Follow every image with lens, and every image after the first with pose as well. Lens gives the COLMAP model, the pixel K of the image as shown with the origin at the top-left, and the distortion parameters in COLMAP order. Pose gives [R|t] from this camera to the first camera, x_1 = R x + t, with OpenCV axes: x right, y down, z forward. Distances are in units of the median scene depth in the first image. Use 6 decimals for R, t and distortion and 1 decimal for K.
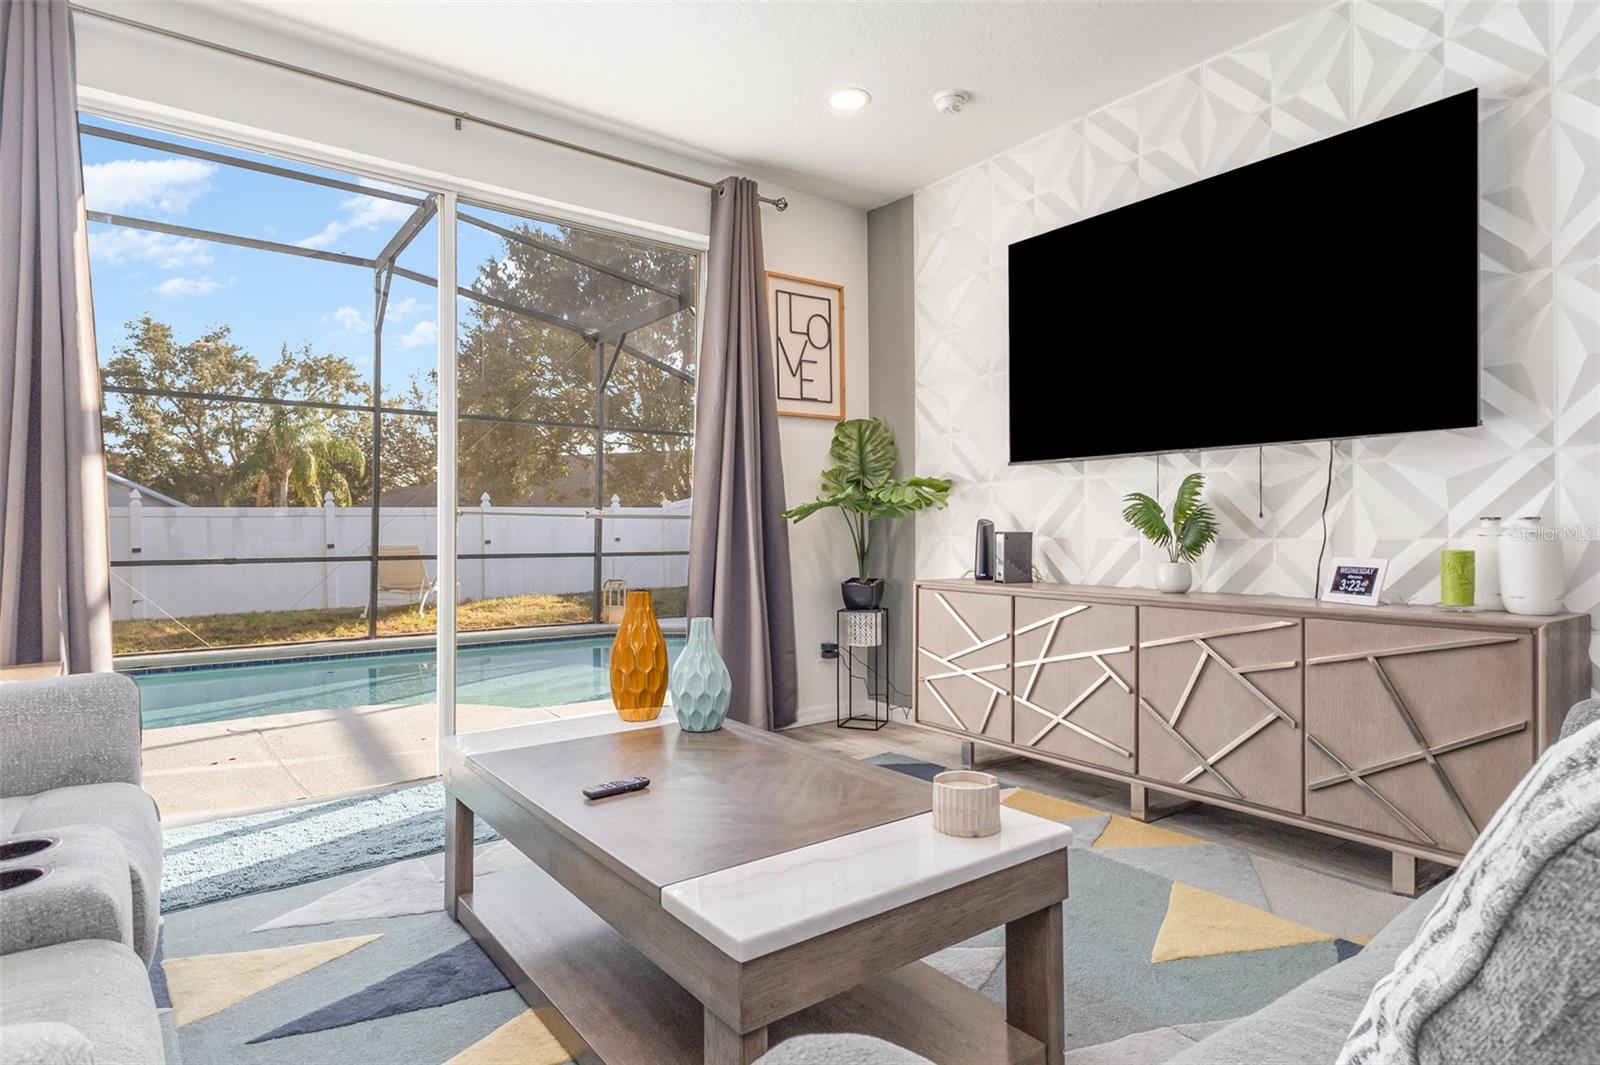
lens RADIAL K [[850.3, 0, 800.0], [0, 850.3, 532.5], [0, 0, 1]] dist [0.000376, -0.000529]
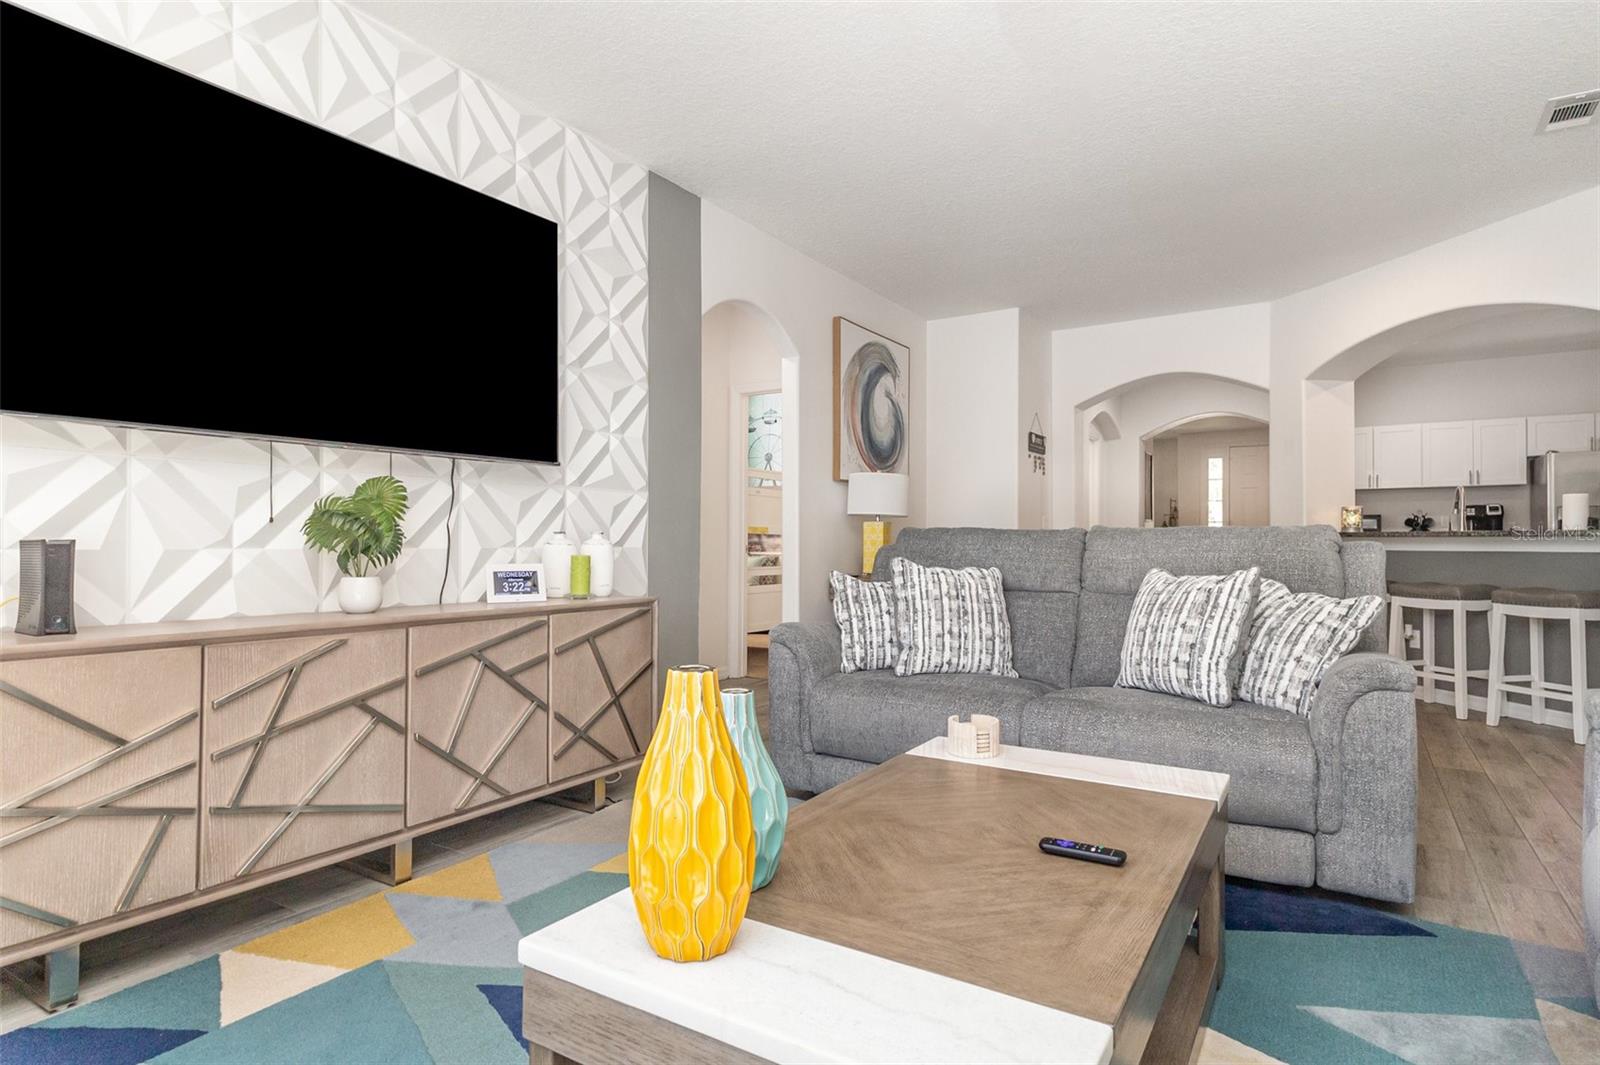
lens RADIAL K [[850.3, 0, 800.0], [0, 850.3, 532.5], [0, 0, 1]] dist [0.000376, -0.000529]
pose [[-0.343939, 0.011906, 0.938916, -0.586492], [-0.003930, 0.999893, -0.014119, 0.001736], [-0.938984, -0.008546, -0.343855, 1.006361]]
